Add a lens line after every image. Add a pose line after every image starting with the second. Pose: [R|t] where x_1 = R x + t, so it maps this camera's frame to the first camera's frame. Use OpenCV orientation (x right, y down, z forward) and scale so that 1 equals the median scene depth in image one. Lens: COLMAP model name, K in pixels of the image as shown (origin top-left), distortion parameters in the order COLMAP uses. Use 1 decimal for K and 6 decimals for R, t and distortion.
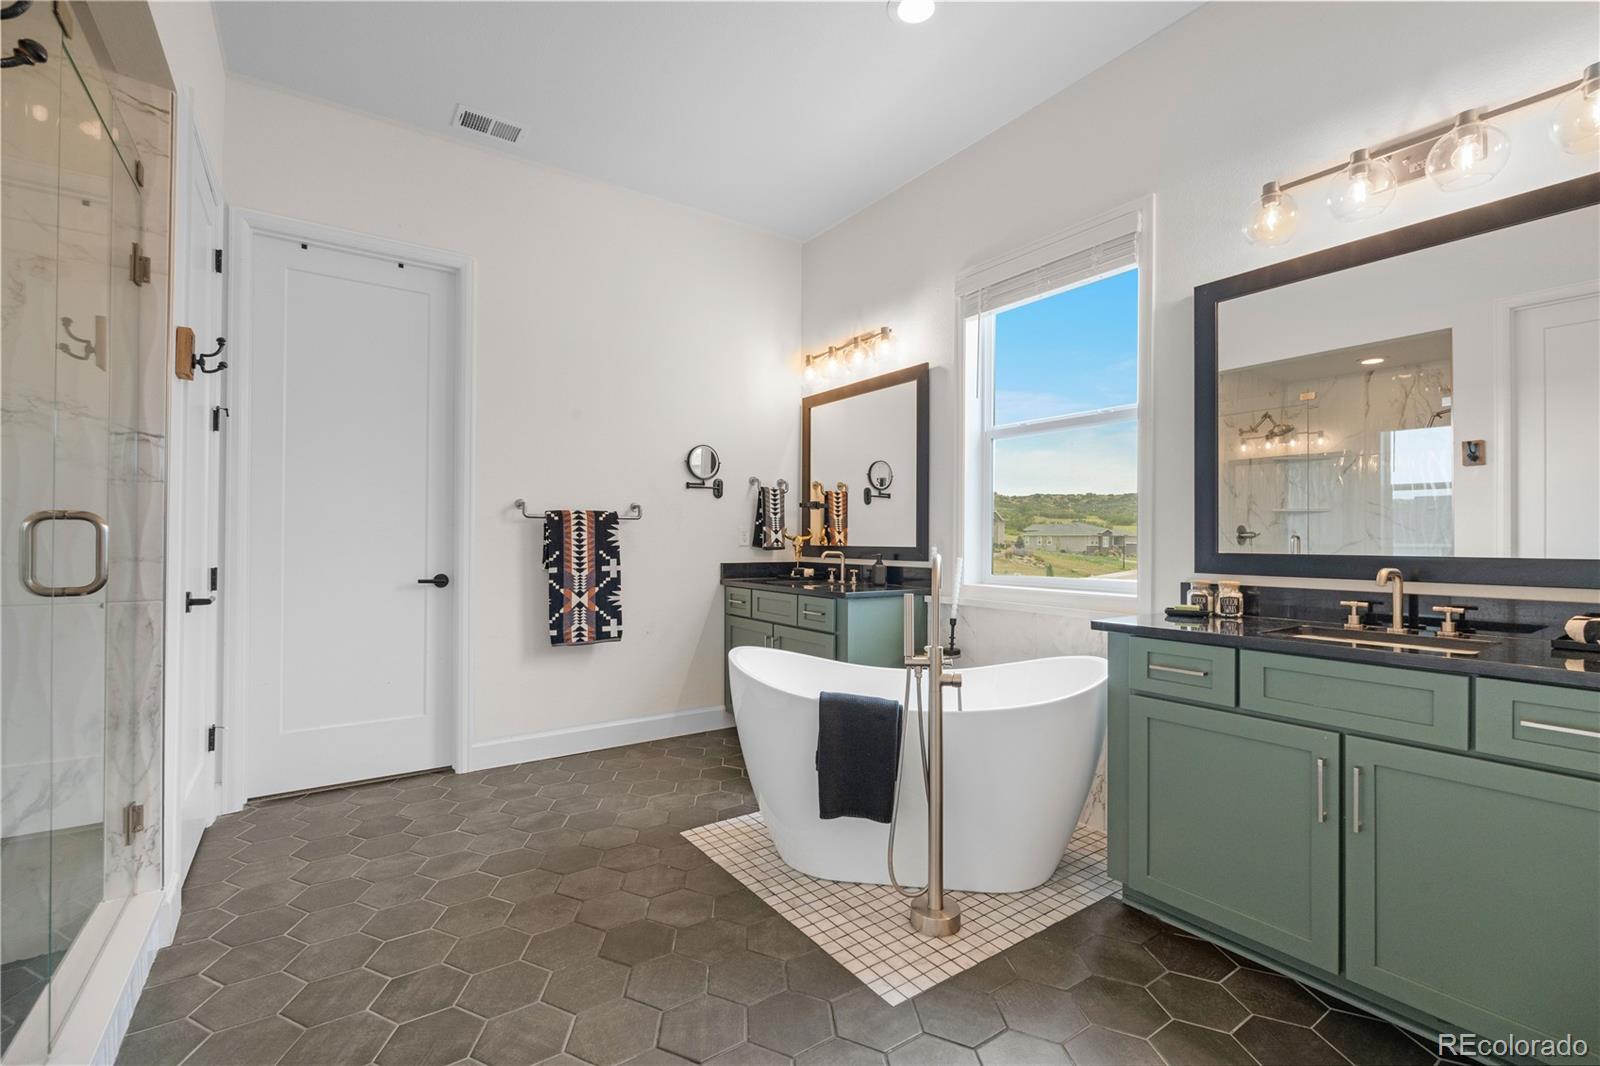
lens RADIAL K [[694.0, 0, 800.2], [0, 694.0, 535.5], [0, 0, 1]] dist [-0.006308, 0.000937]
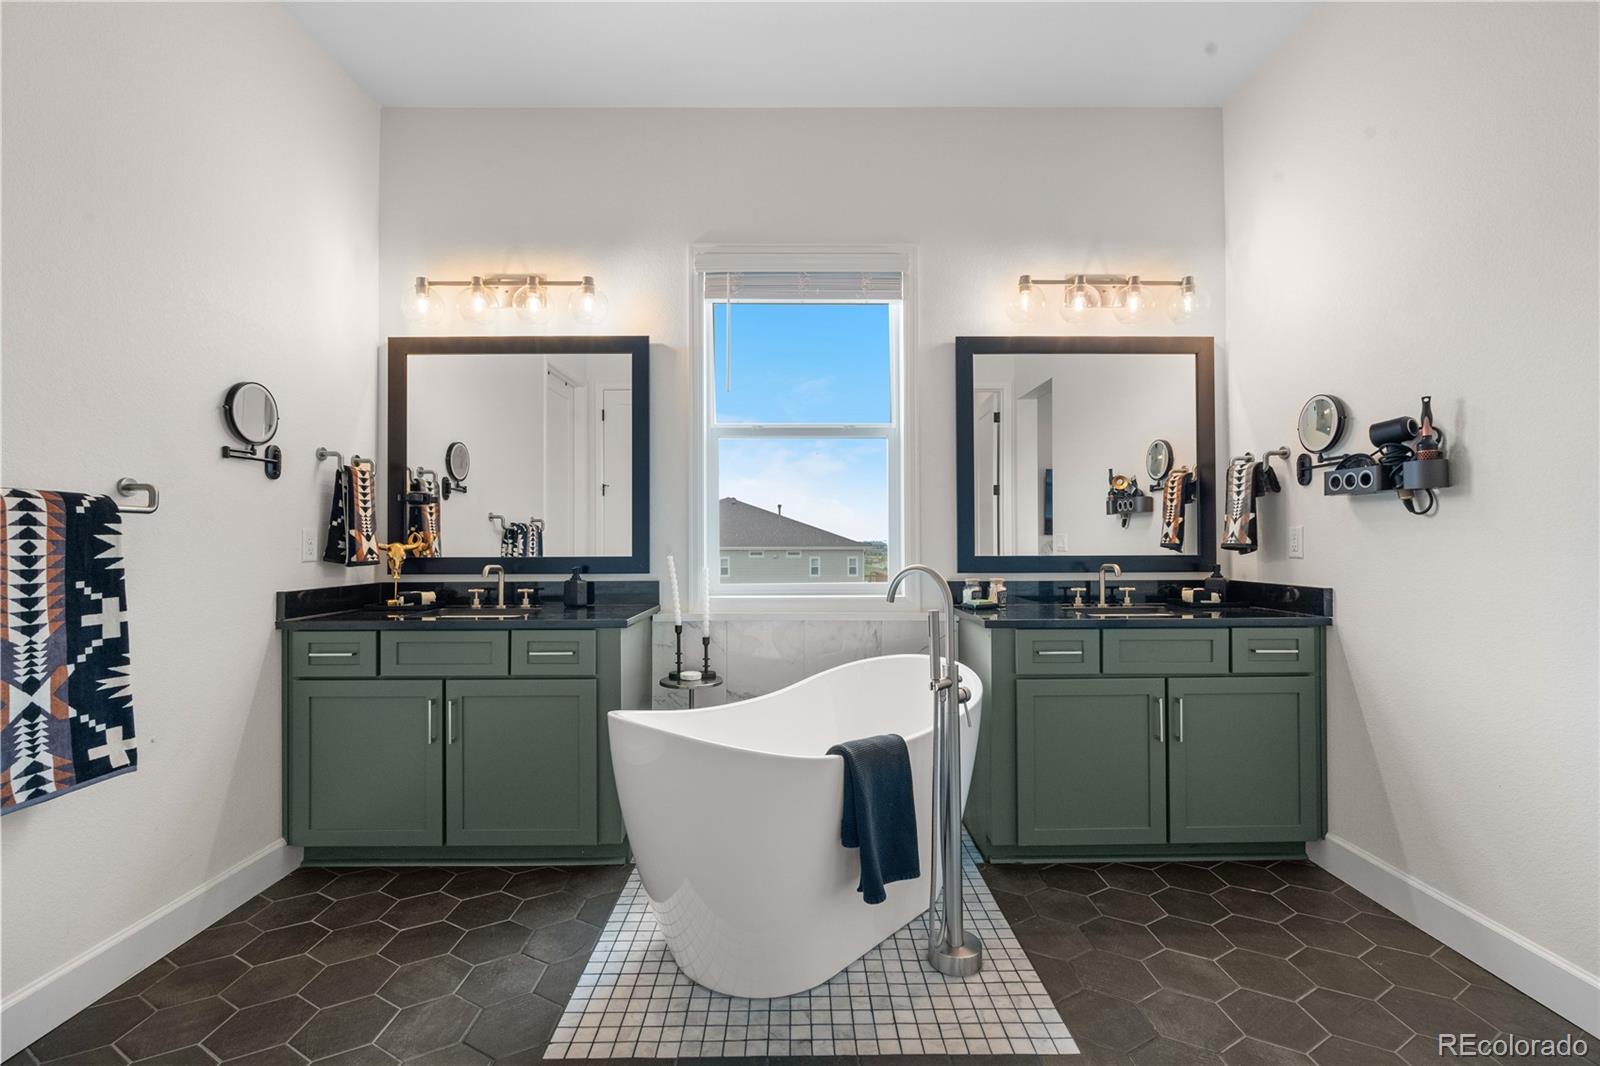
lens RADIAL K [[694.0, 0, 800.1], [0, 694.0, 534.7], [0, 0, 1]] dist [-0.006308, 0.000937]
pose [[0.565696, 0.002126, 0.824611, -0.398264], [0.001661, 0.999992, -0.003718, -0.005959], [-0.824612, 0.003473, 0.565688, 0.369396]]
